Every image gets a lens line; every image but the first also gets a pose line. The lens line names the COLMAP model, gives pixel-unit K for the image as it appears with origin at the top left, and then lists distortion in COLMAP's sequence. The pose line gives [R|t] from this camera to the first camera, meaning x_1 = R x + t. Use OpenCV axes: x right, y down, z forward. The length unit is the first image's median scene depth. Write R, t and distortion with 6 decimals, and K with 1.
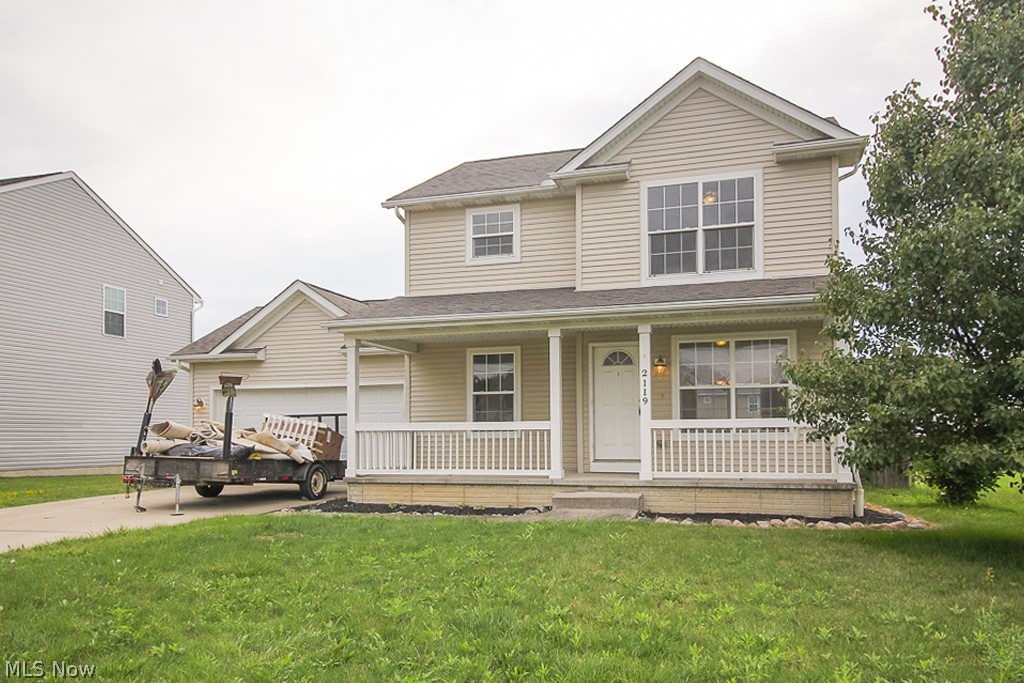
lens RADIAL K [[785.0, 0, 511.9], [0, 785.0, 349.1], [0, 0, 1]] dist [0.024810, 0.005298]
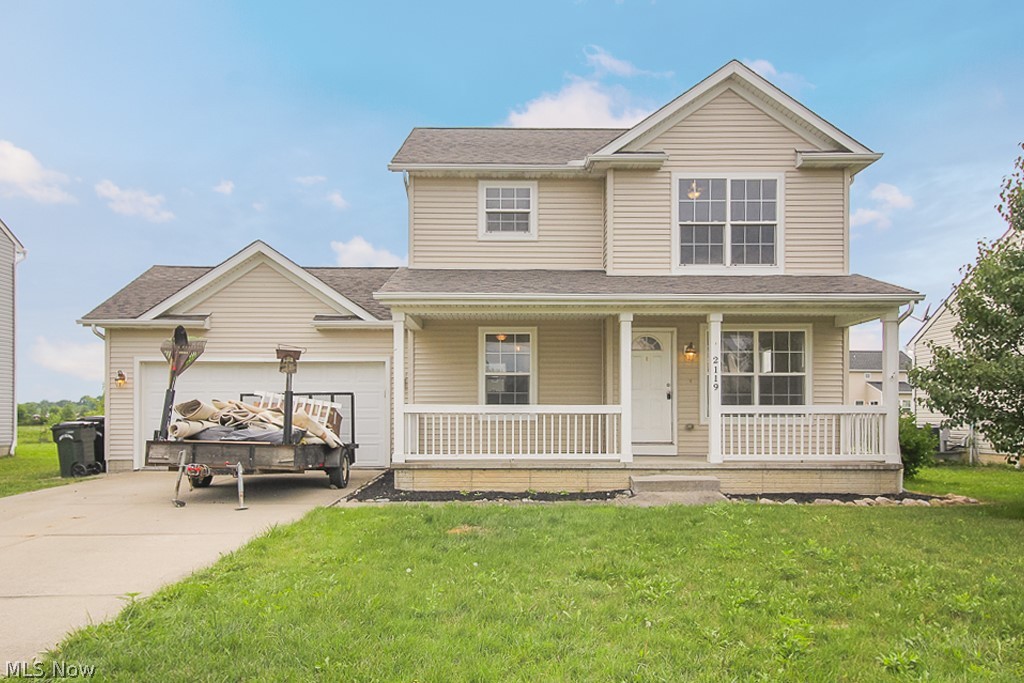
lens RADIAL K [[794.4, 0, 512.0], [0, 794.4, 338.9], [0, 0, 1]] dist [0.034163, 0.005382]
pose [[0.948241, 0.037174, 0.315370, -0.366694], [-0.041863, 0.999090, 0.008106, 0.004932], [-0.314781, -0.020889, 0.948934, 0.076516]]
